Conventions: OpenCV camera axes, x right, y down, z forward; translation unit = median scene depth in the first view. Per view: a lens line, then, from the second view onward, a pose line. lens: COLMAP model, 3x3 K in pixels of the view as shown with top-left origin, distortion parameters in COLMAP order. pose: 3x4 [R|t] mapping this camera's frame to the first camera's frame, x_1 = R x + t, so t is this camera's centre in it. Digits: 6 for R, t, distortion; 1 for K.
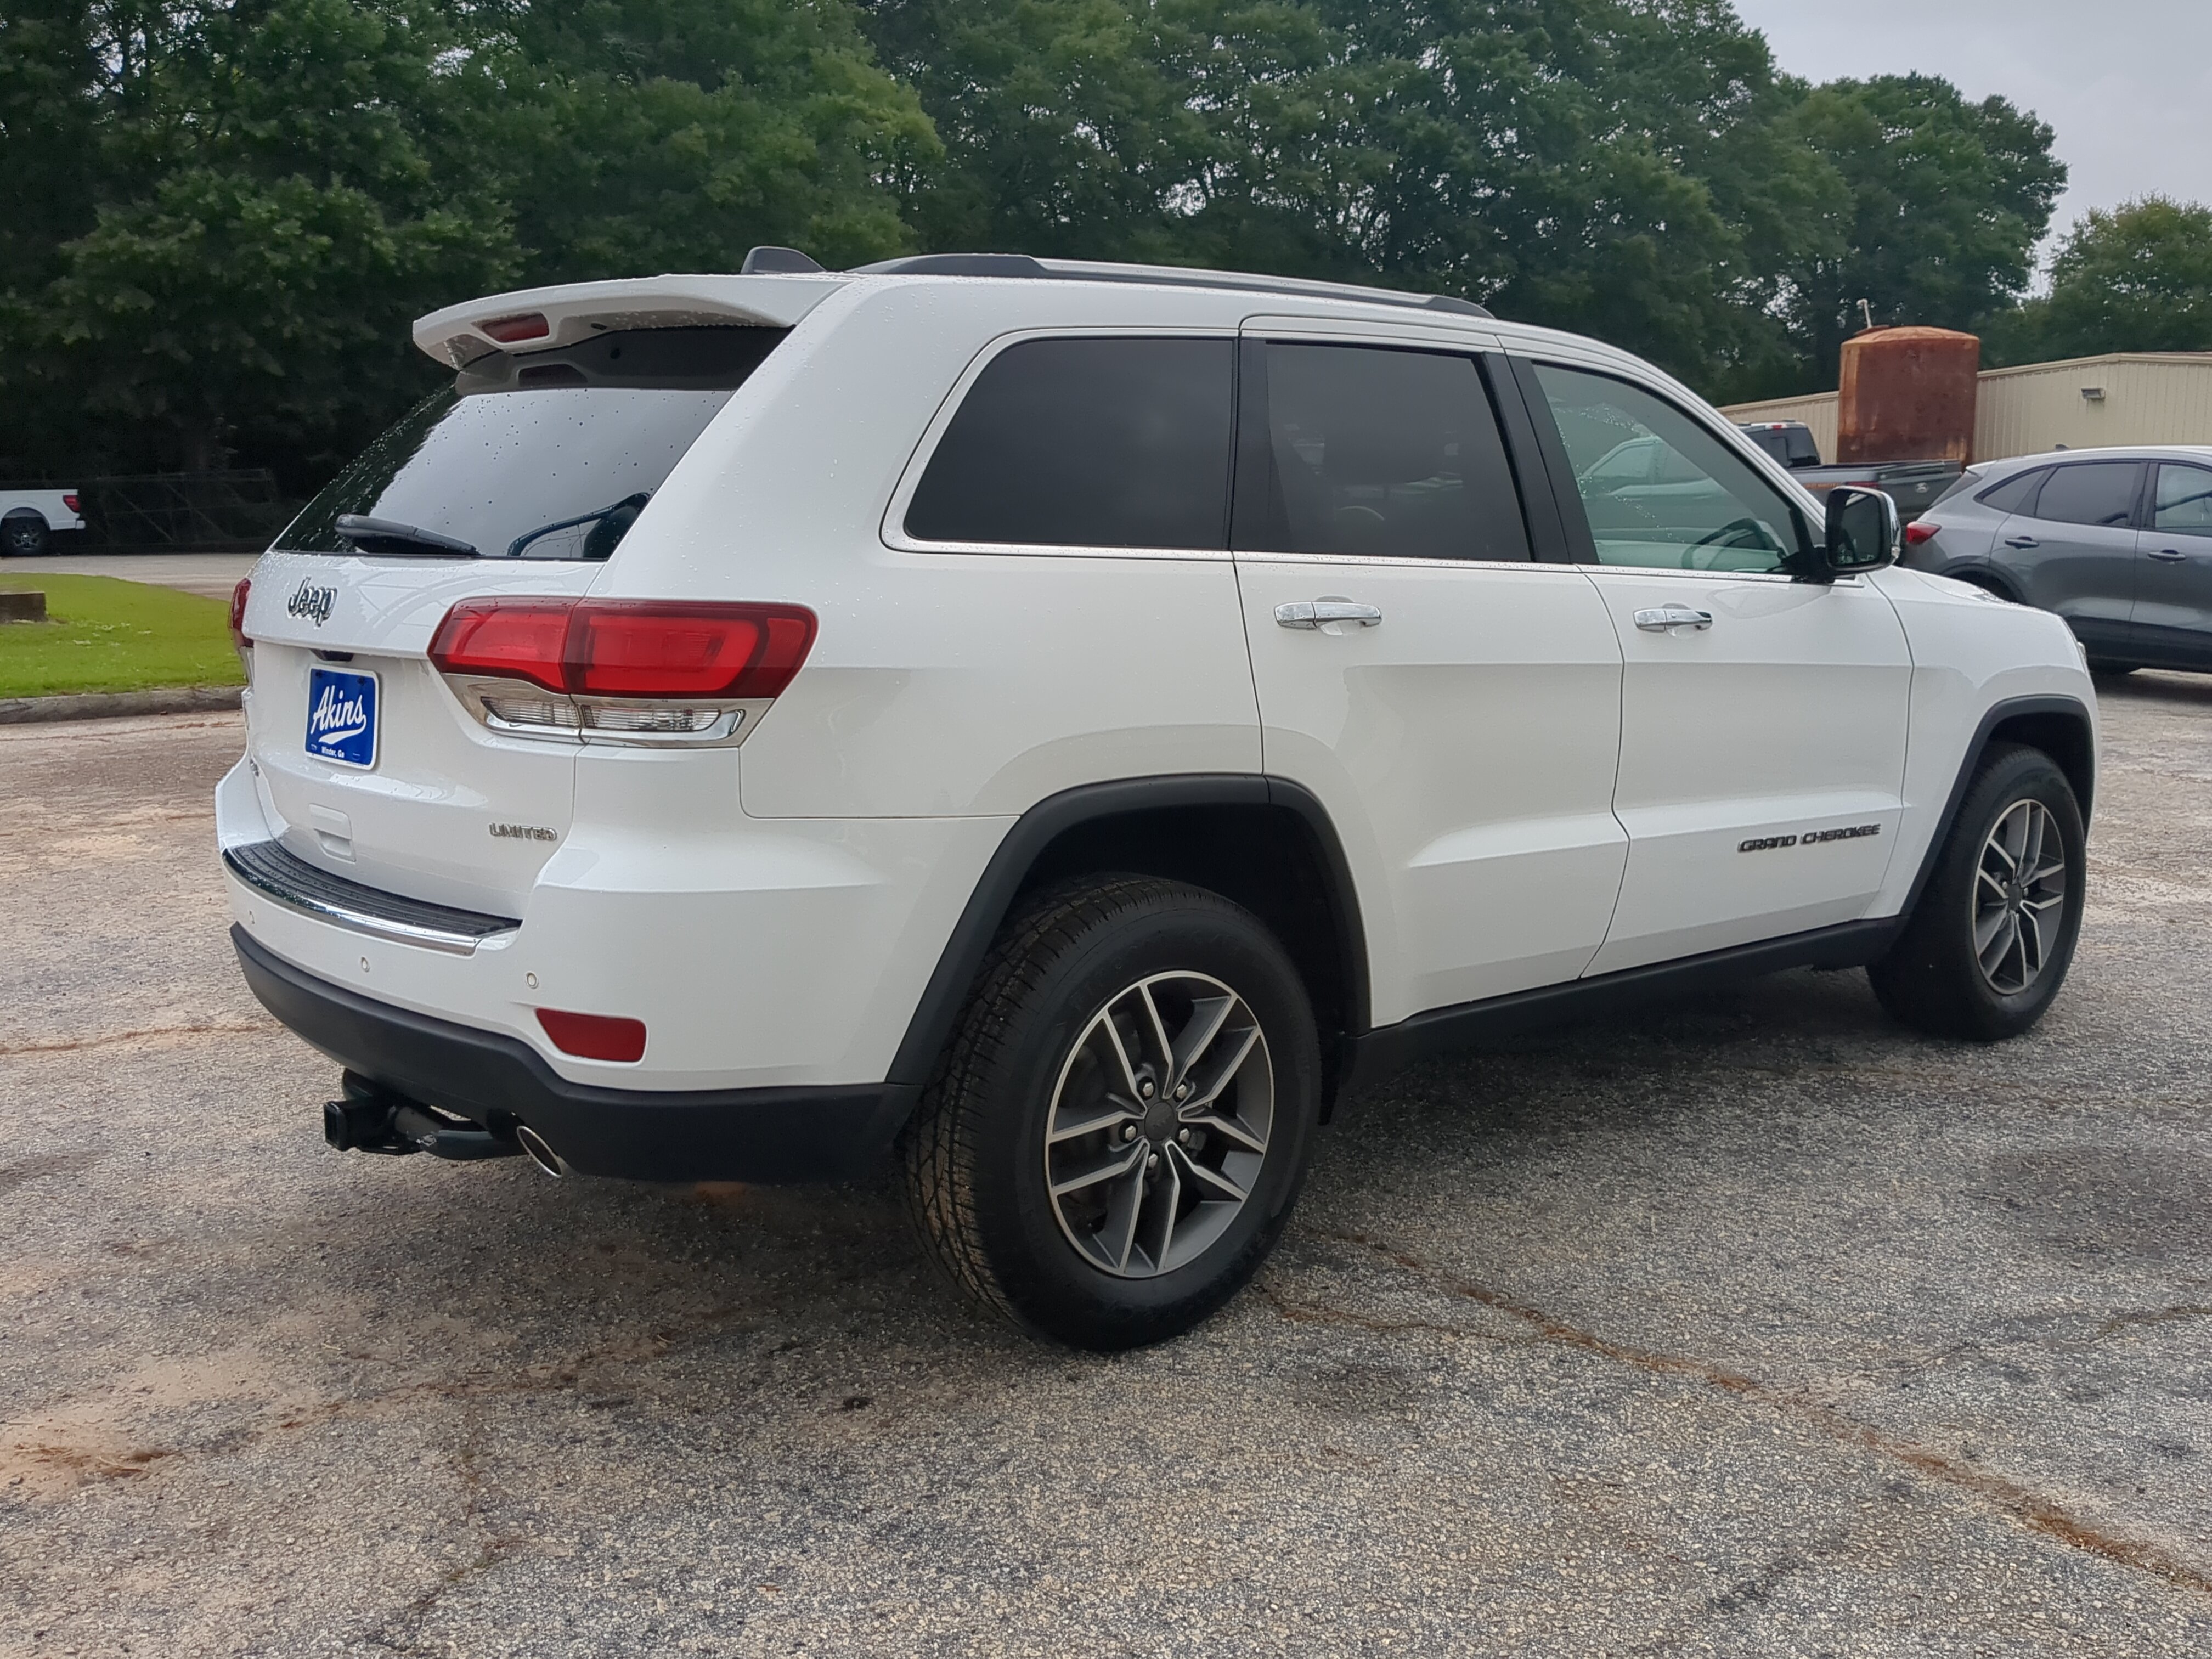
lens RADIAL K [[2033.8, 0, 1115.6], [0, 2033.8, 842.0], [0, 0, 1]] dist [-0.002965, 0.000000]
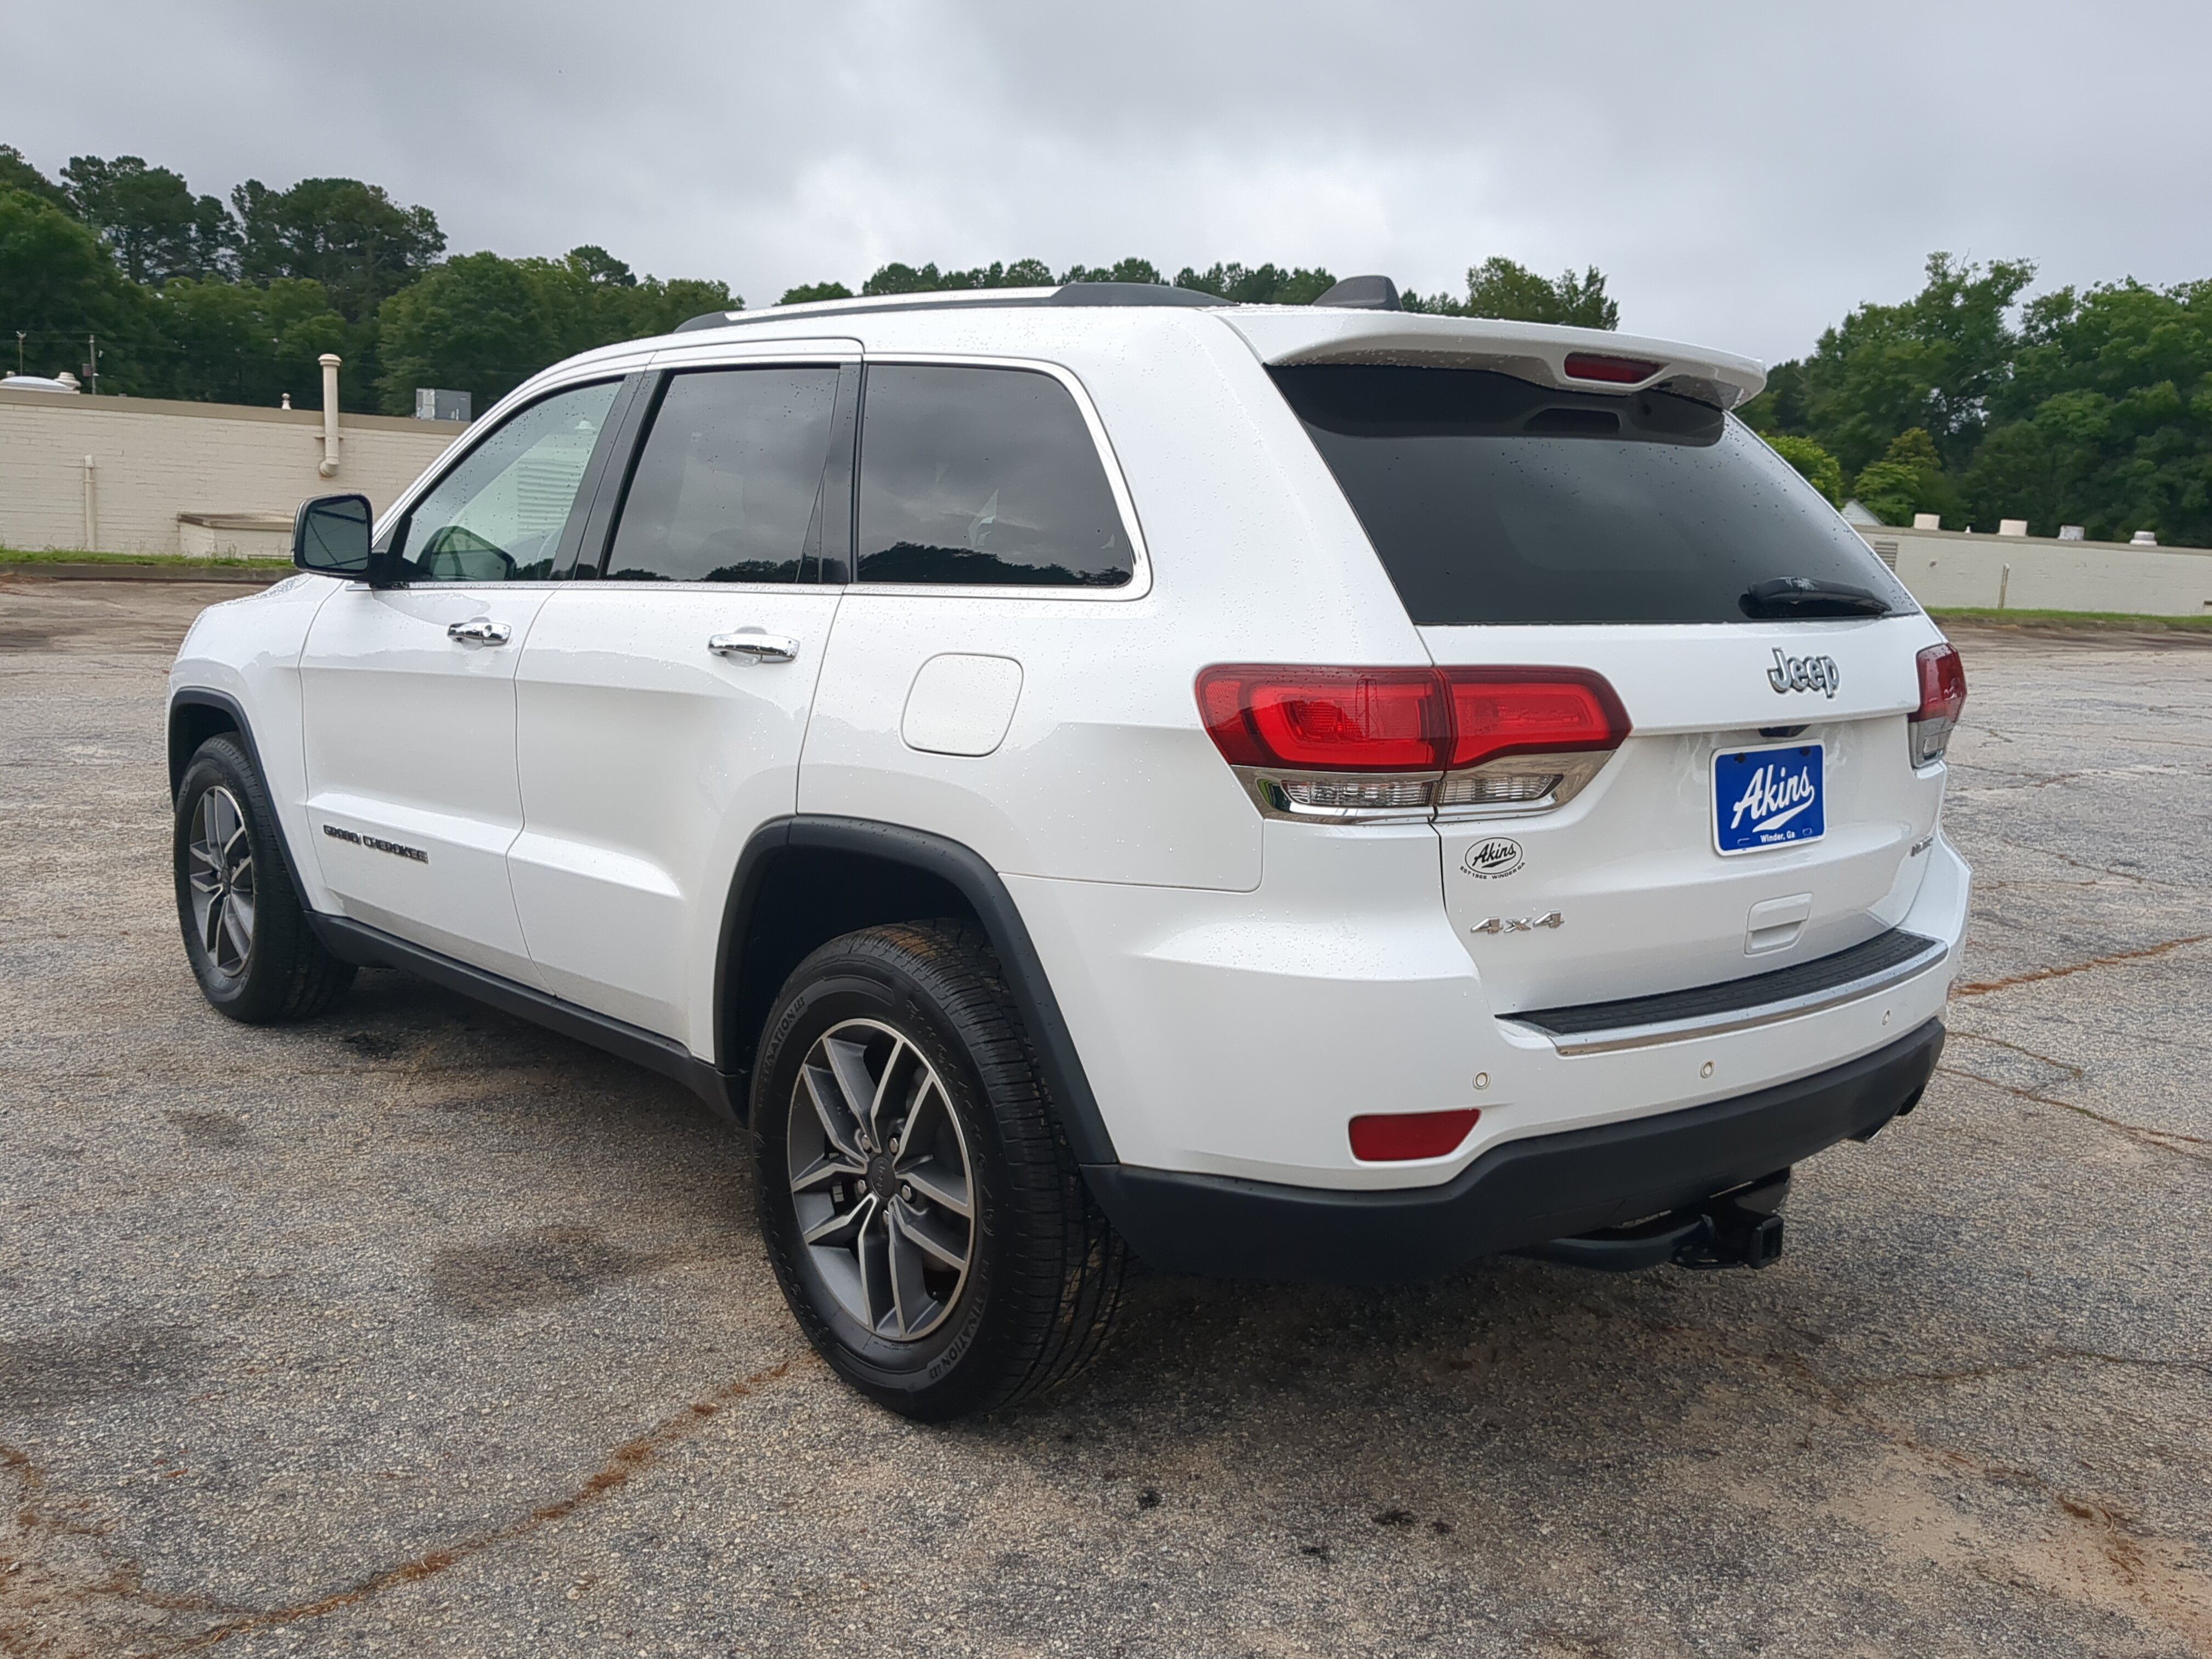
lens RADIAL K [[2033.8, 0, 1097.5], [0, 2033.8, 820.2], [0, 0, 1]] dist [-0.002965, 0.000000]
pose [[-0.009497, -0.147540, 0.989010, -0.114464], [0.134877, 0.979828, 0.147466, -0.020275], [-0.990817, 0.134795, 0.010594, 0.114682]]
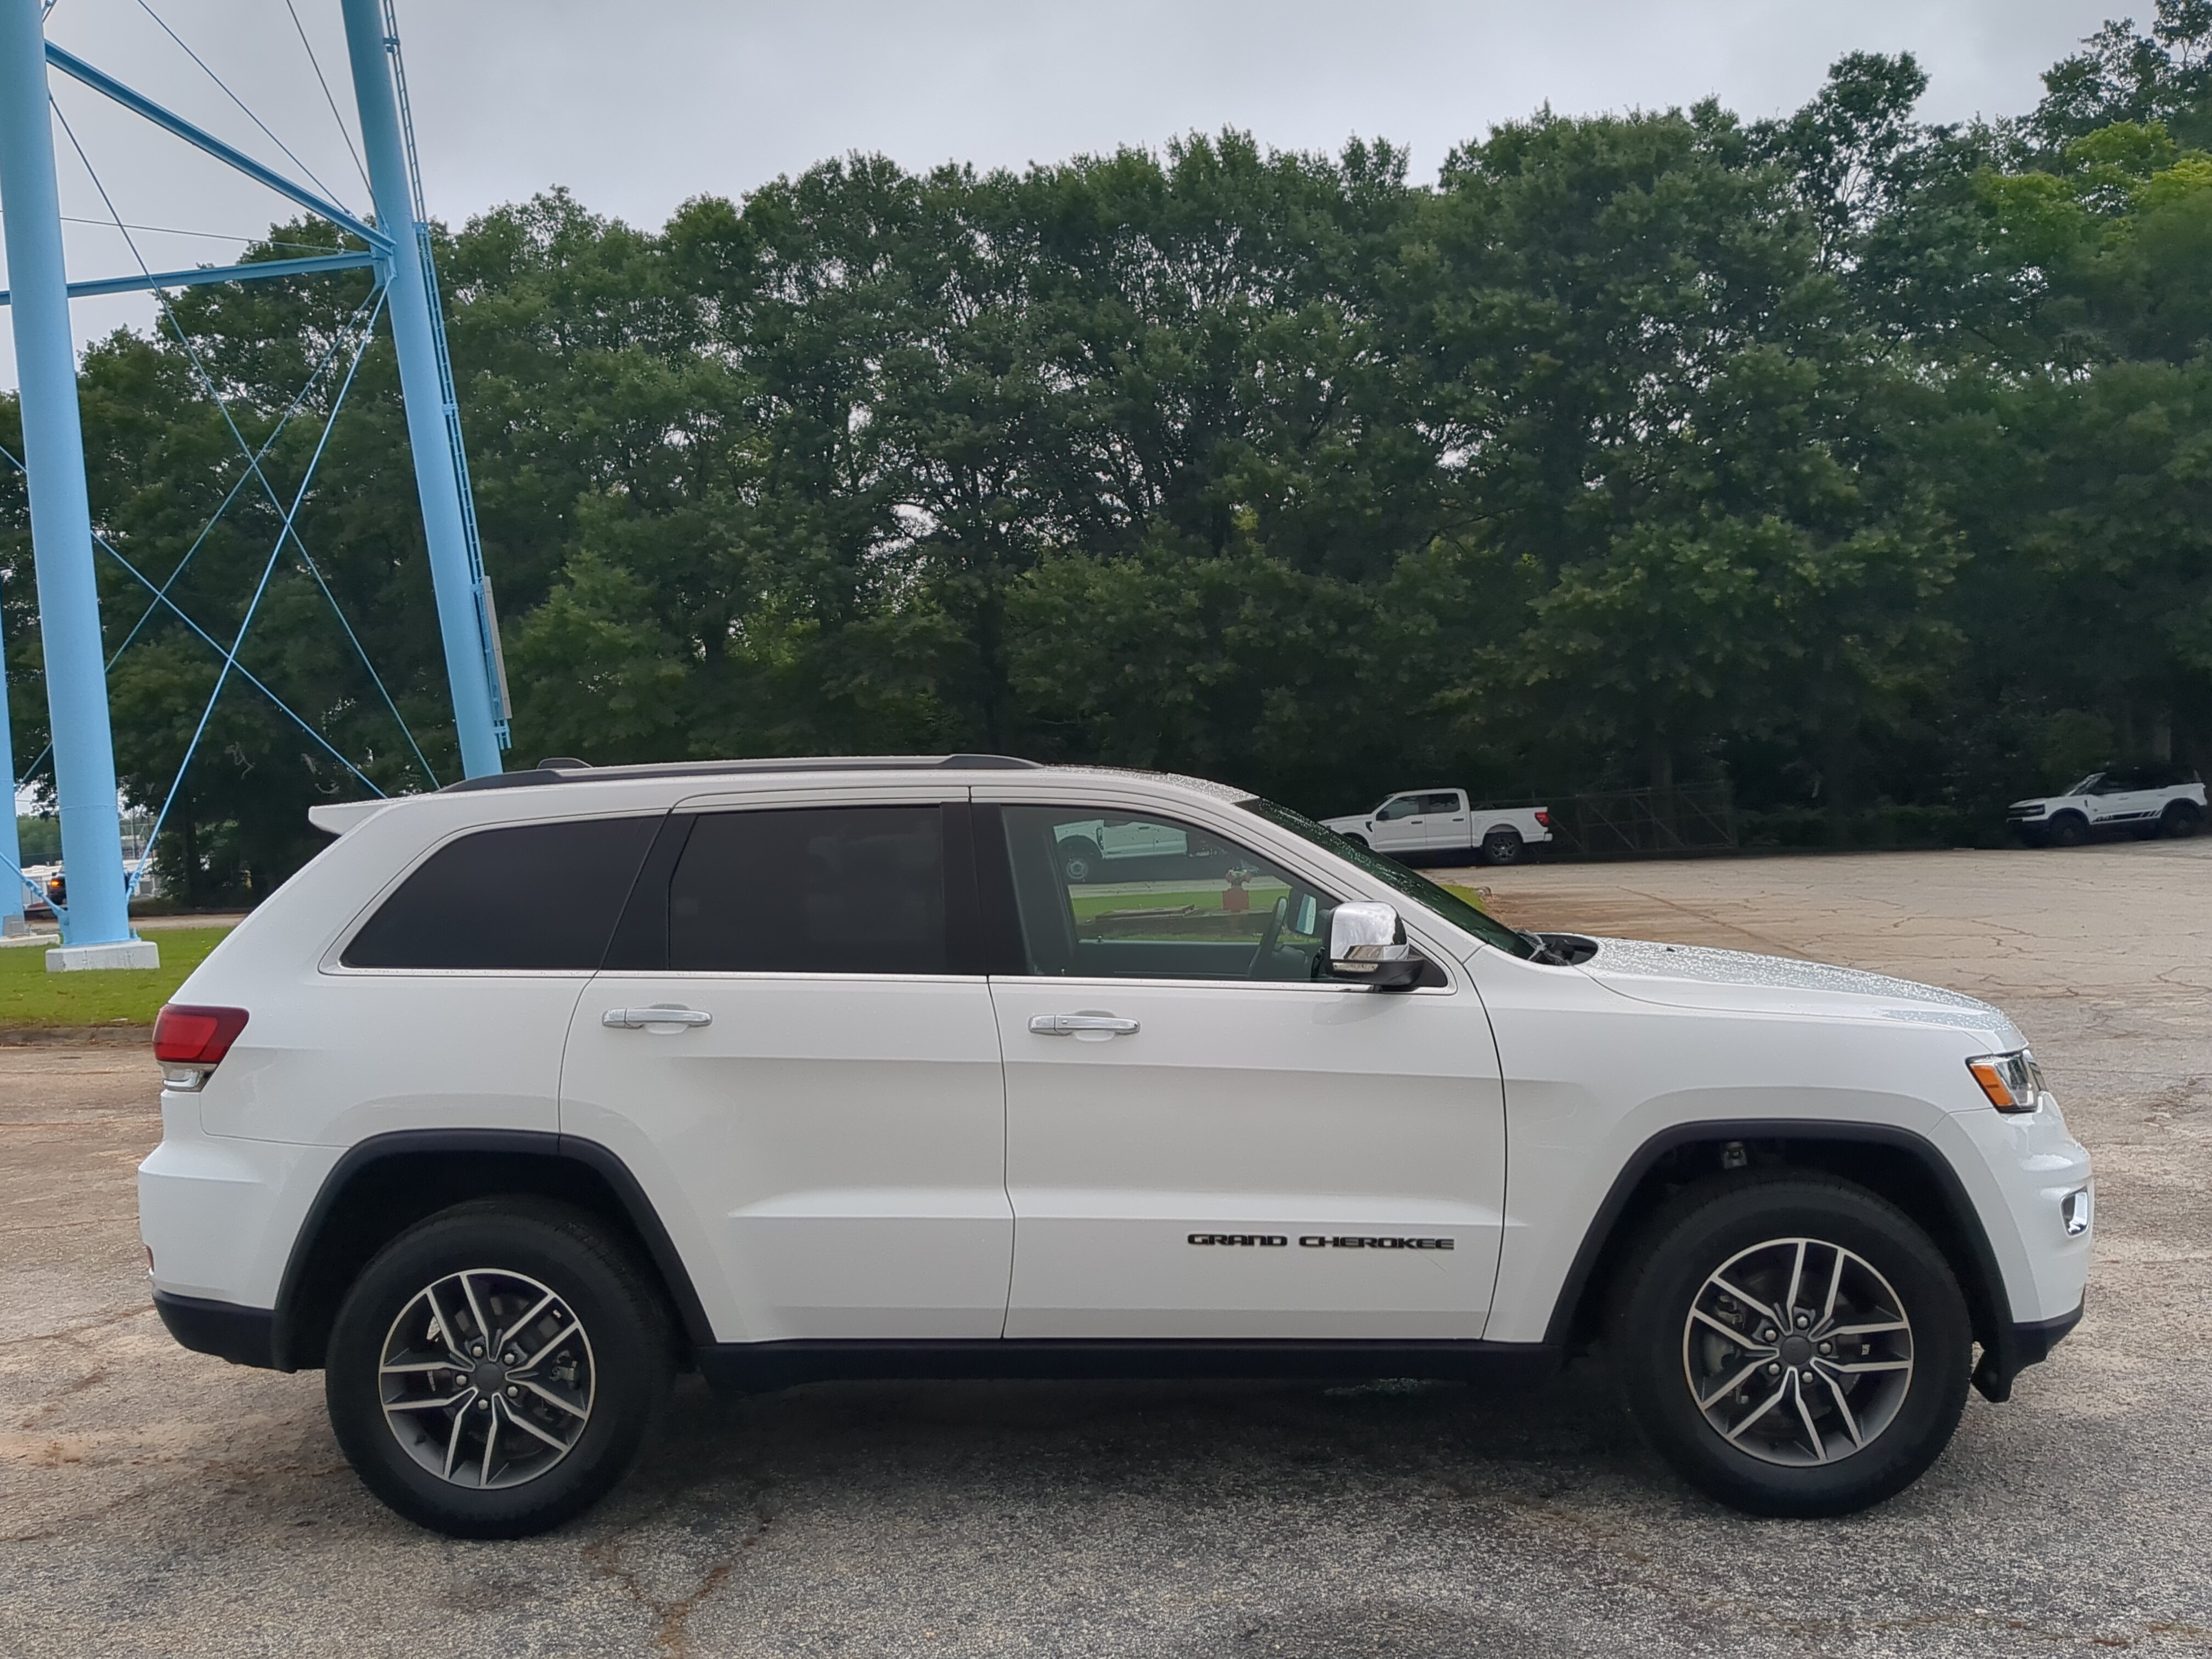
lens RADIAL K [[2033.8, 0, 1112.7], [0, 2033.8, 834.2], [0, 0, 1]] dist [-0.002965, 0.000000]
pose [[0.716934, -0.023784, -0.696736, 0.118575], [-0.077767, 0.990452, -0.113833, -0.009624], [0.692790, 0.135794, 0.708238, 0.022424]]
